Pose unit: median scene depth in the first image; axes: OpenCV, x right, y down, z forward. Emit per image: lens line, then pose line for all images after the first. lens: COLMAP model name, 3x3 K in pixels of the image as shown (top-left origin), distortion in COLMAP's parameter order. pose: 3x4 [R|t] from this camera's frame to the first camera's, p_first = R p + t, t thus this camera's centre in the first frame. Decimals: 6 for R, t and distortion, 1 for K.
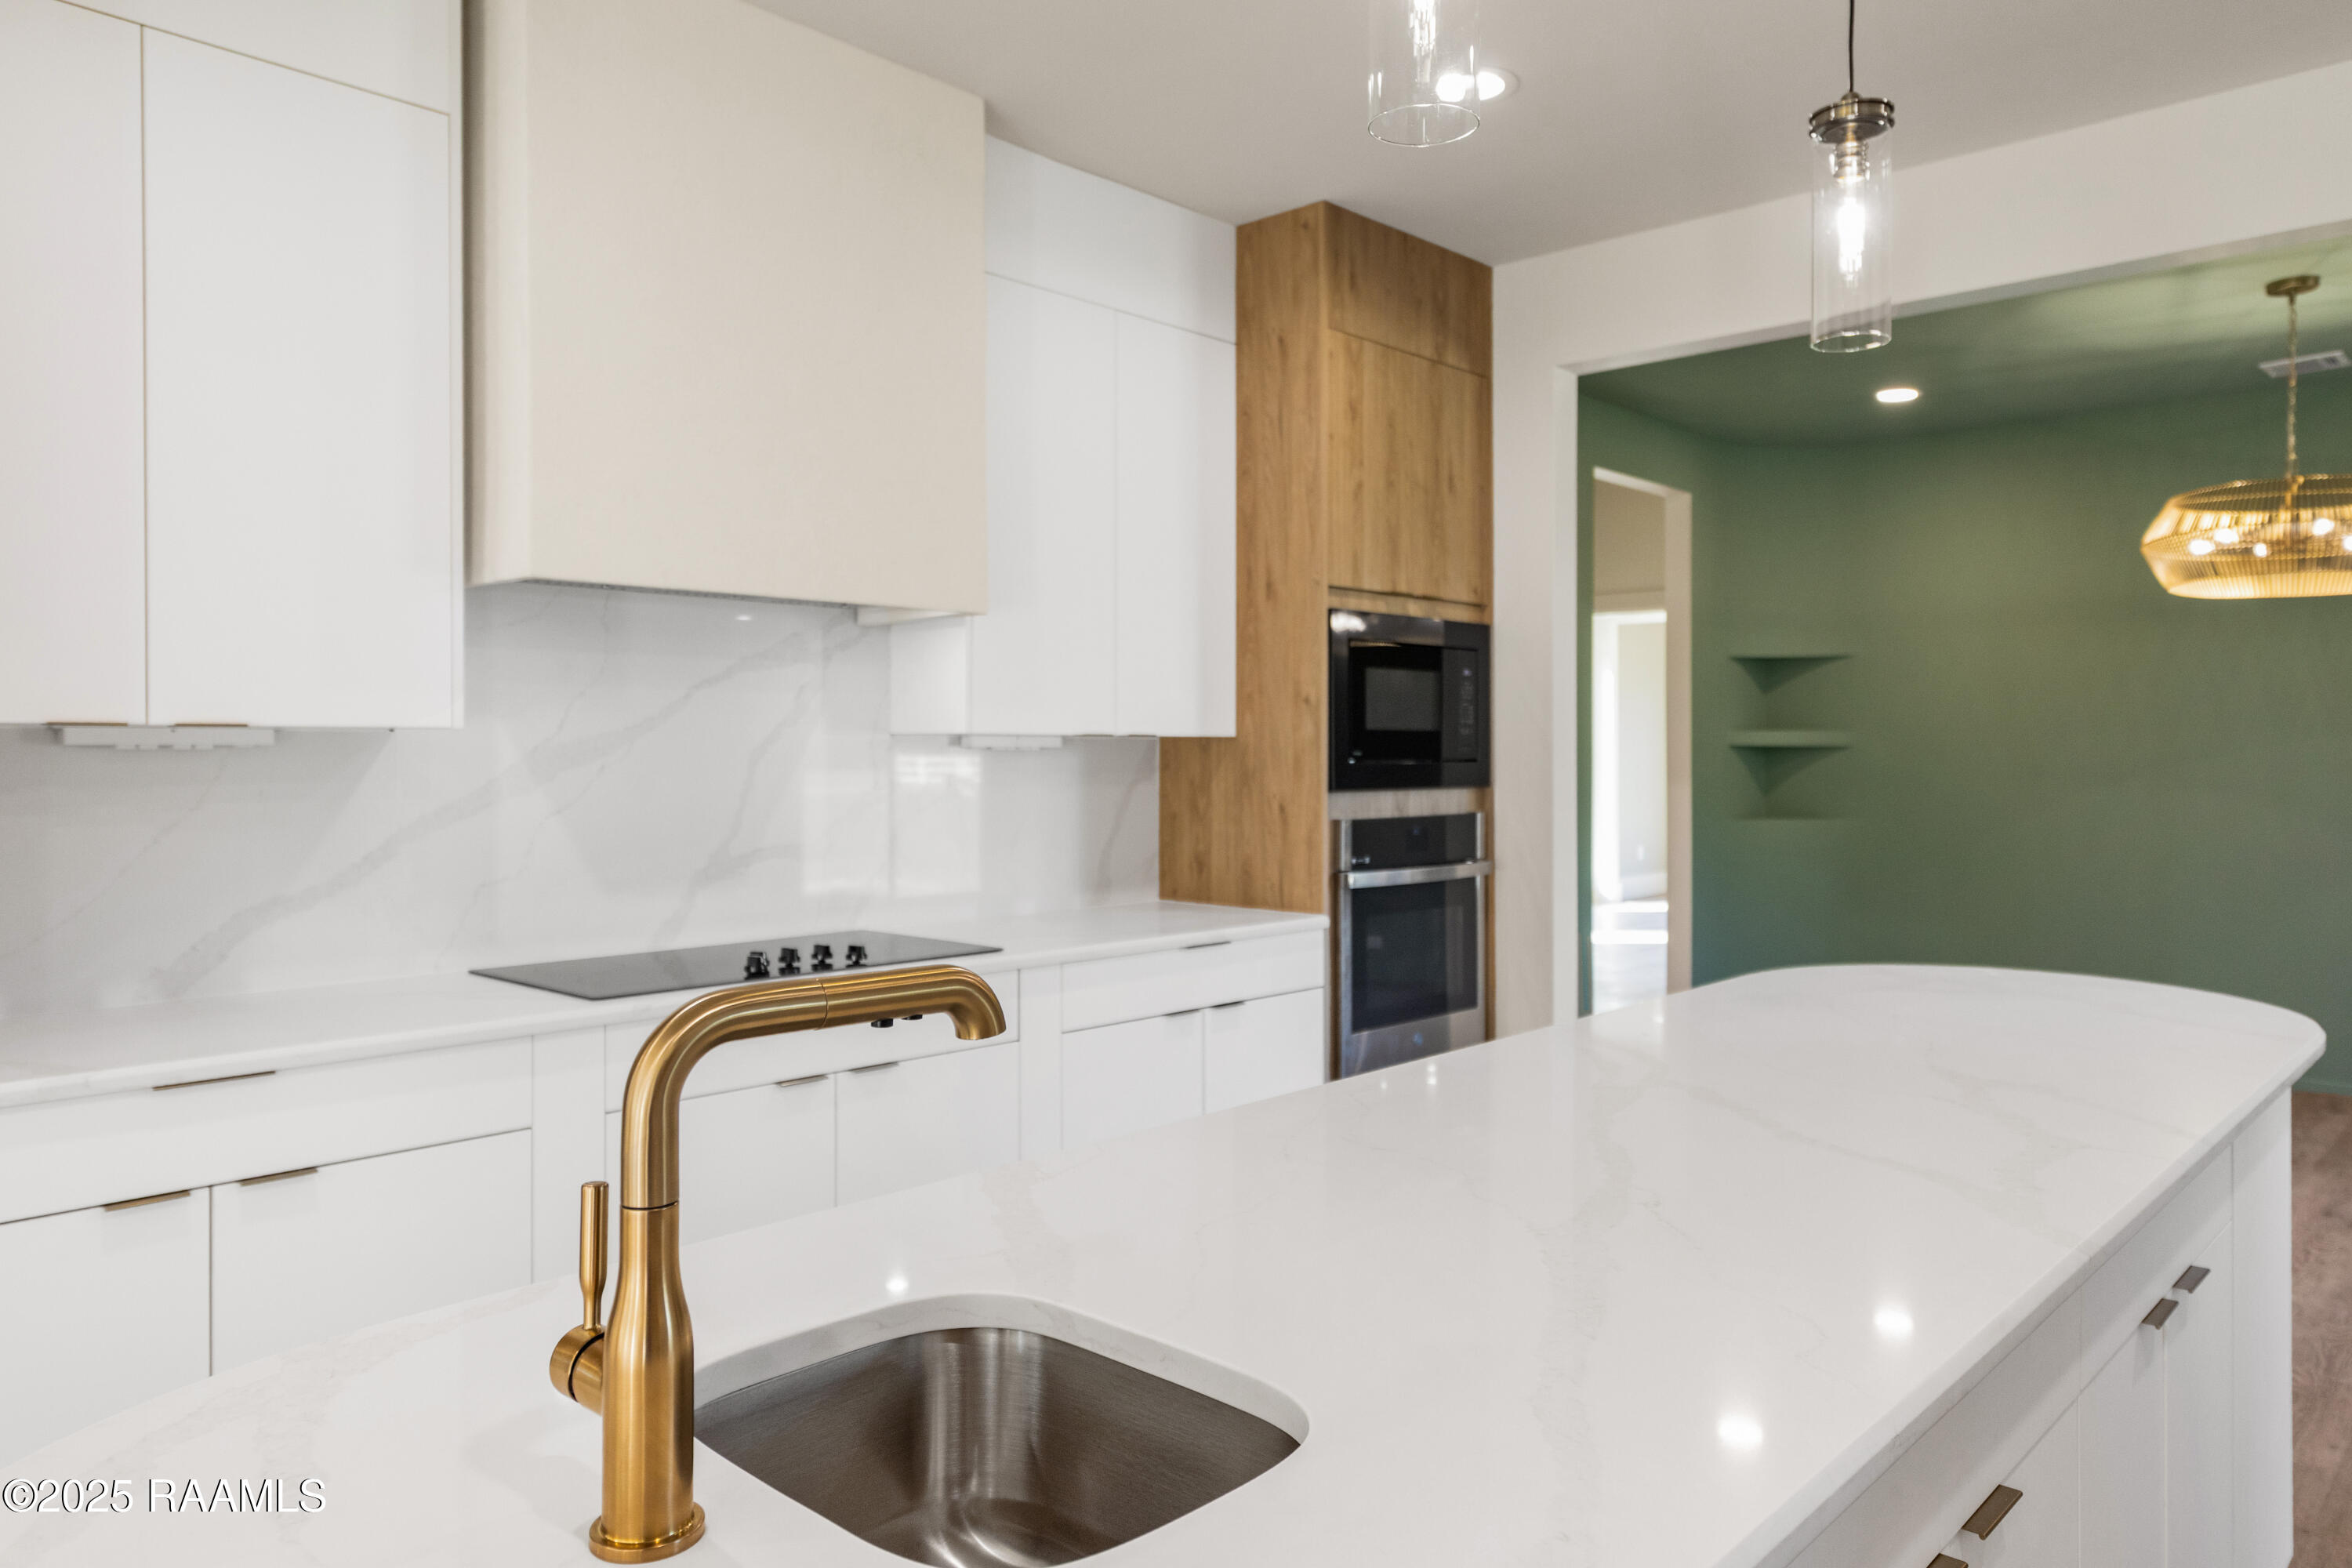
lens RADIAL K [[1577.8, 0, 1176.7], [0, 1577.8, 765.7], [0, 0, 1]] dist [0.010747, 0.000847]
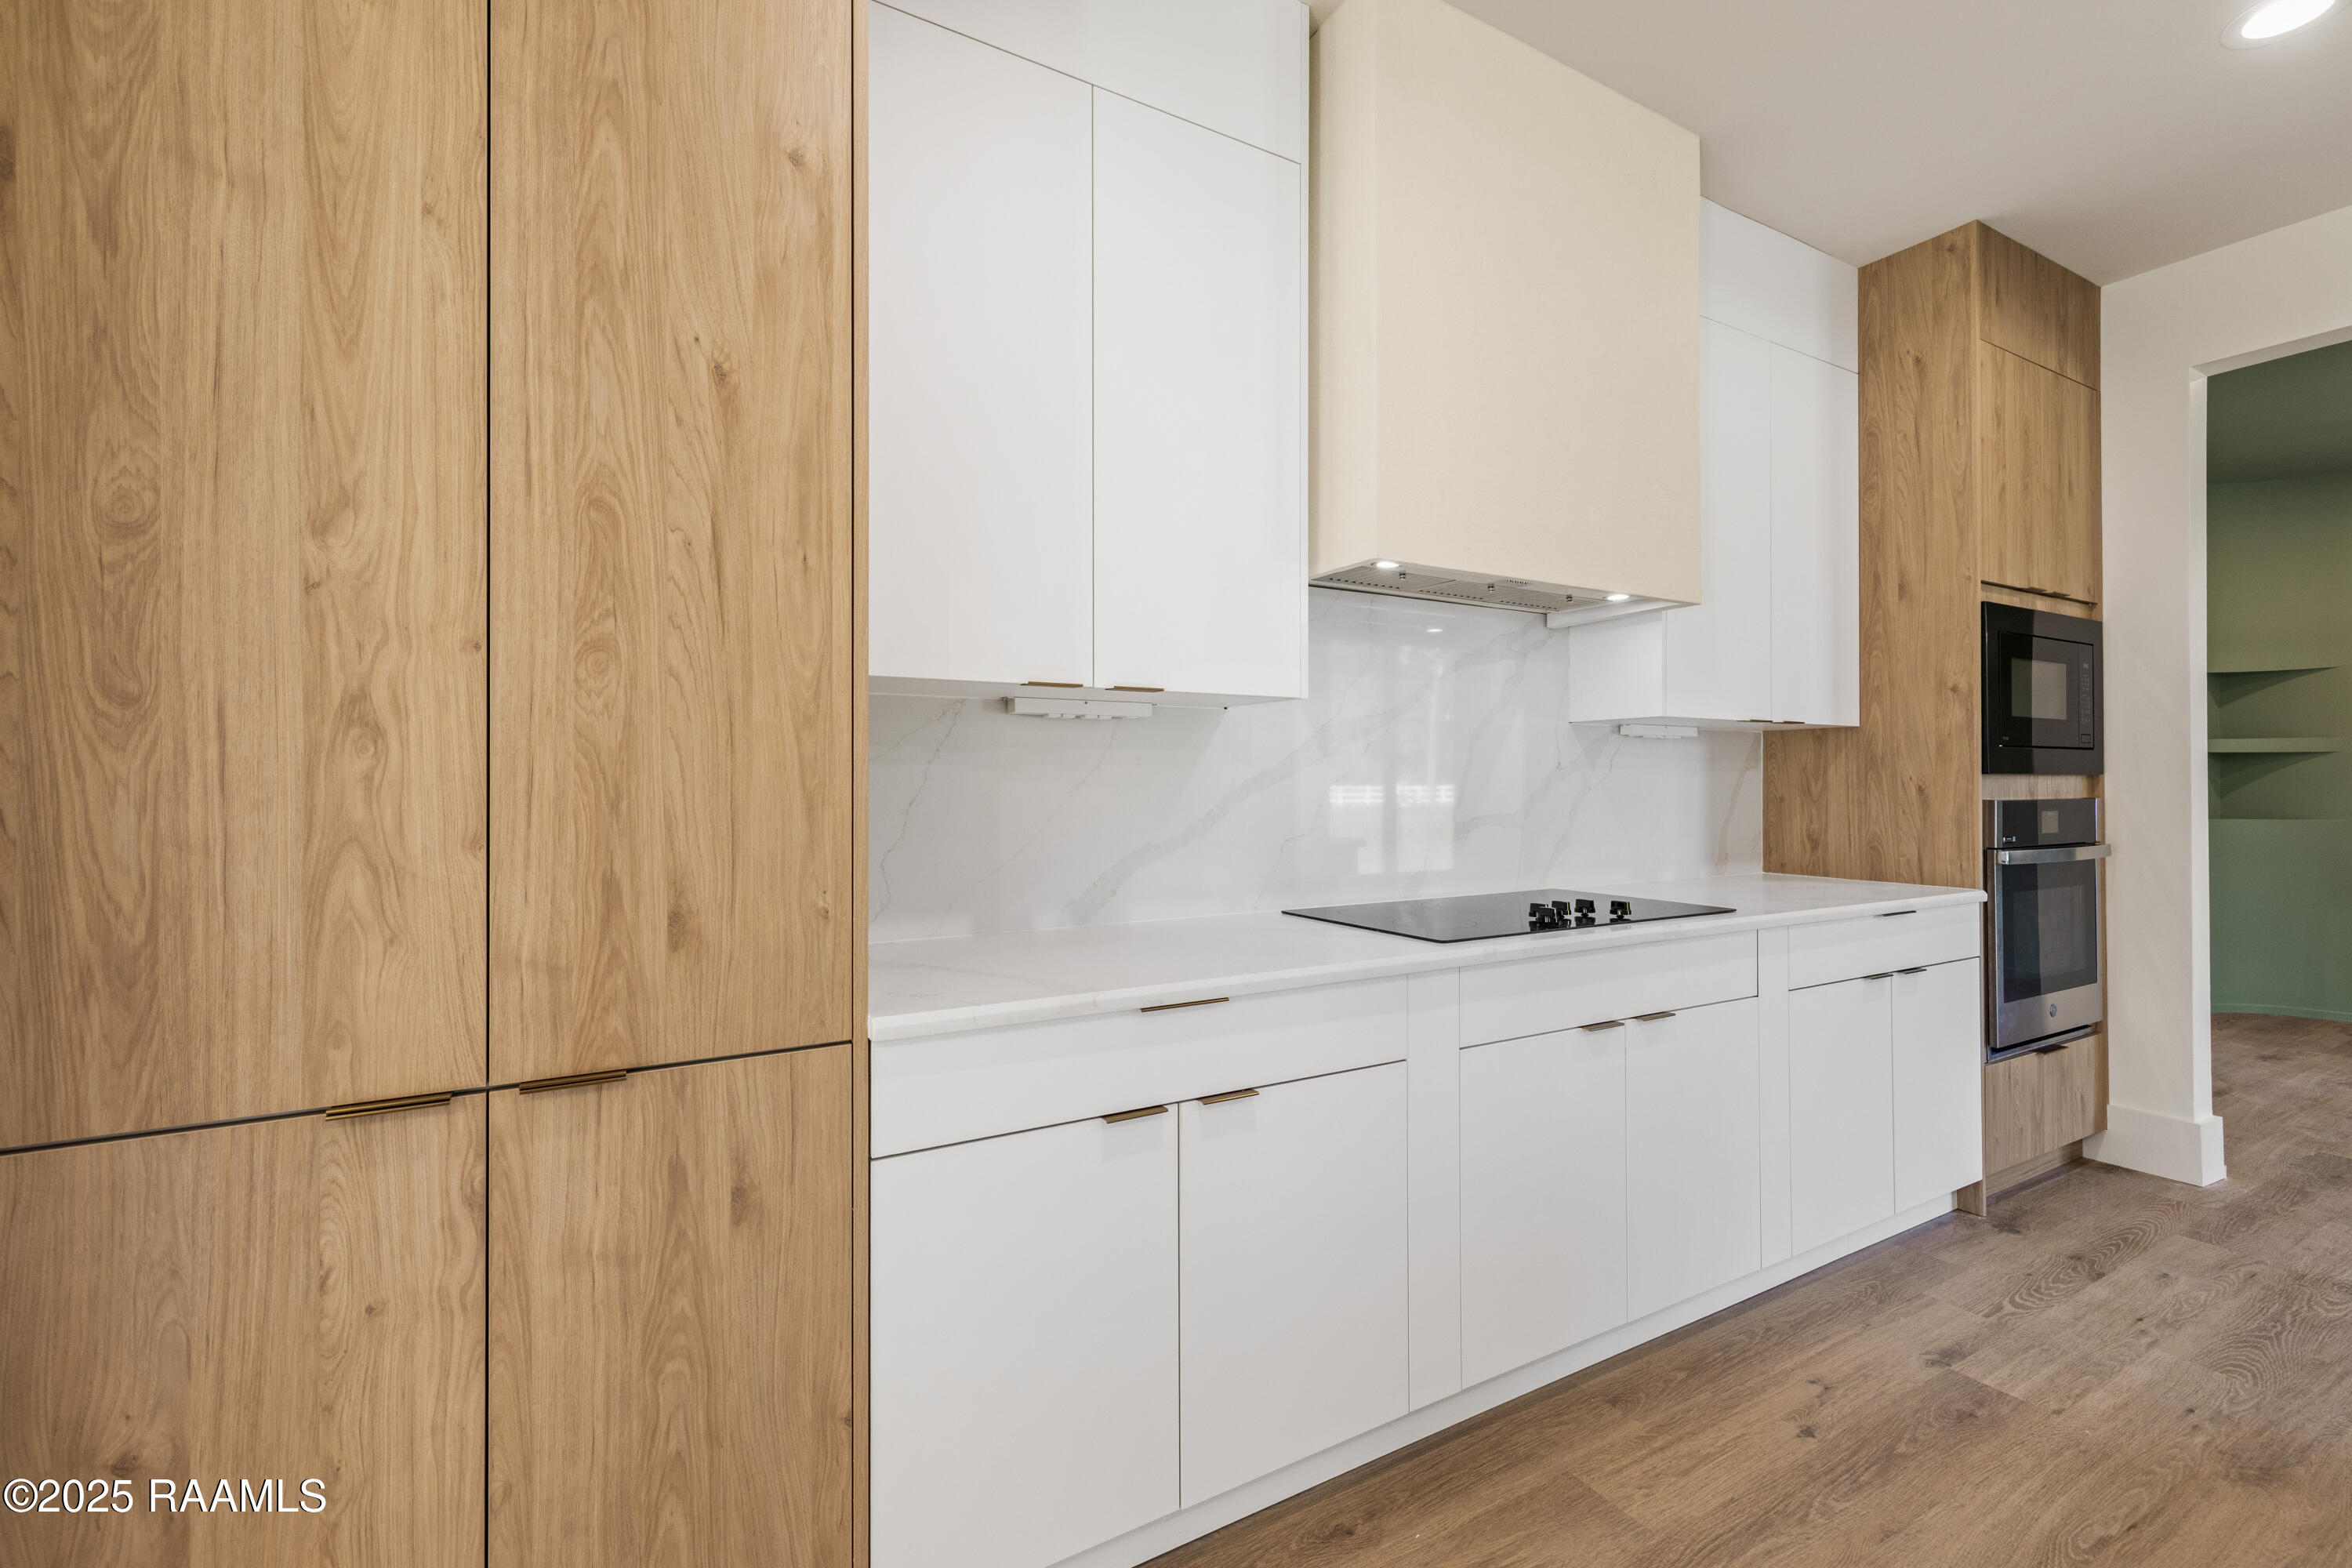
lens RADIAL K [[1011.0, 0, 1176.0], [0, 1011.0, 784.0], [0, 0, 1]] dist [0.011505, 0.000207]
pose [[0.956804, -0.000856, -0.290732, -0.220033], [-0.001603, 0.999965, -0.008219, 0.029280], [0.290729, 0.008330, 0.956769, 0.182570]]
